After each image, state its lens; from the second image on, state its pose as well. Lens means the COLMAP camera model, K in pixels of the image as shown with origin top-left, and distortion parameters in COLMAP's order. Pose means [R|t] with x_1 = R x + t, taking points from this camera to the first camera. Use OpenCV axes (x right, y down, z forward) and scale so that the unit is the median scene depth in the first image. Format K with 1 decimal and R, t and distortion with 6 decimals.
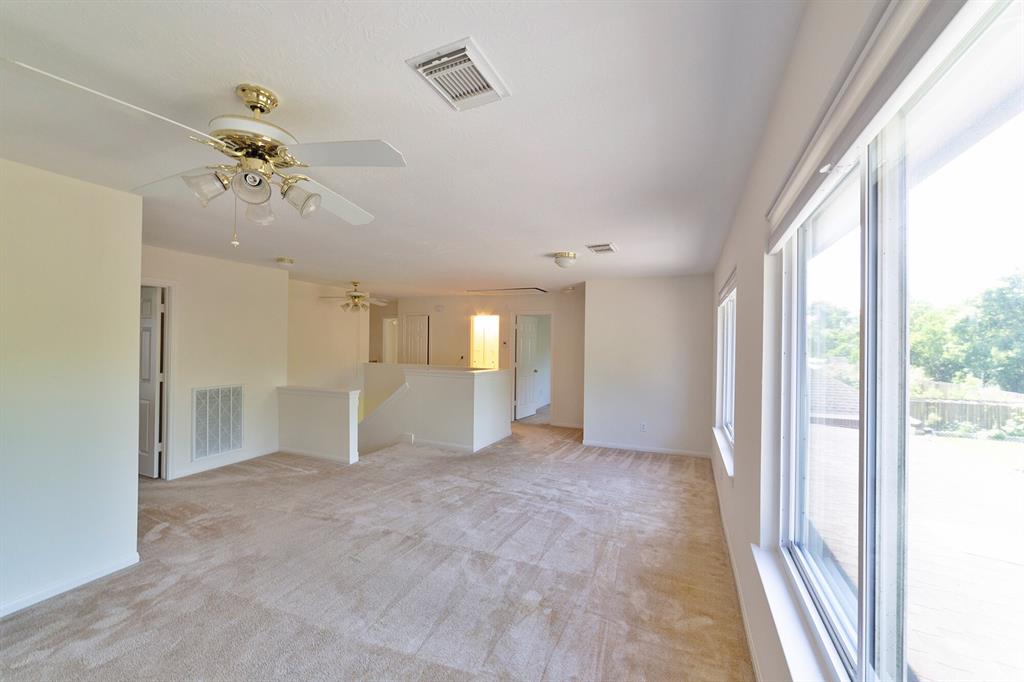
lens RADIAL K [[390.7, 0, 516.5], [0, 390.7, 339.7], [0, 0, 1]] dist [-0.023796, 0.010140]
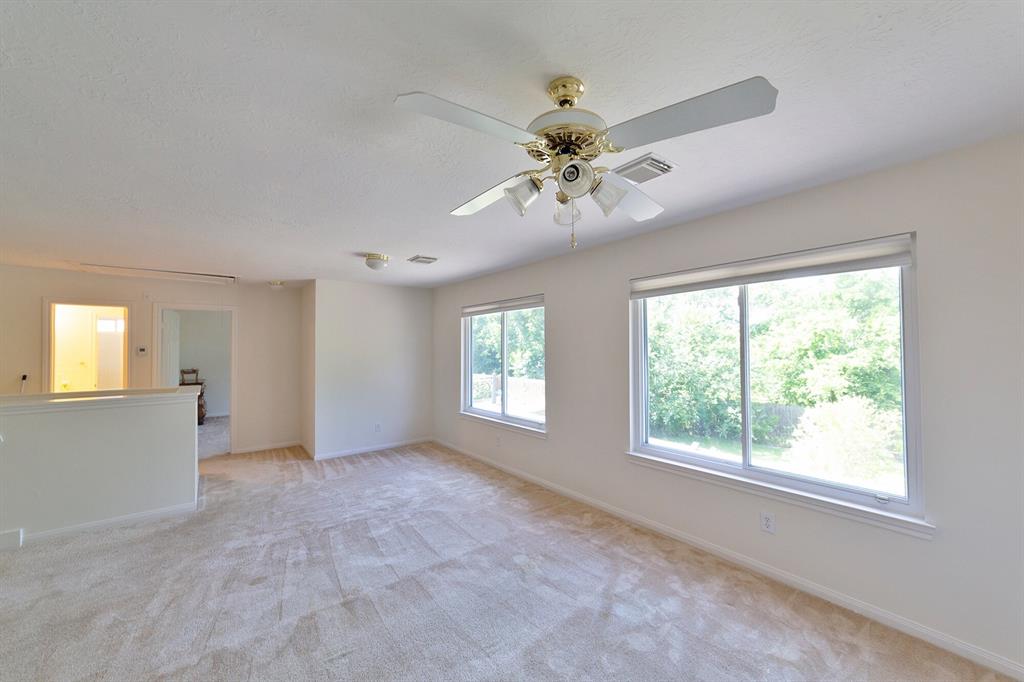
lens RADIAL K [[390.7, 0, 516.5], [0, 390.7, 339.7], [0, 0, 1]] dist [-0.023796, 0.010140]
pose [[0.484803, -0.002919, 0.874619, -0.584465], [0.005364, 0.999986, 0.000364, -0.010458], [-0.874607, 0.004516, 0.484812, 0.242848]]
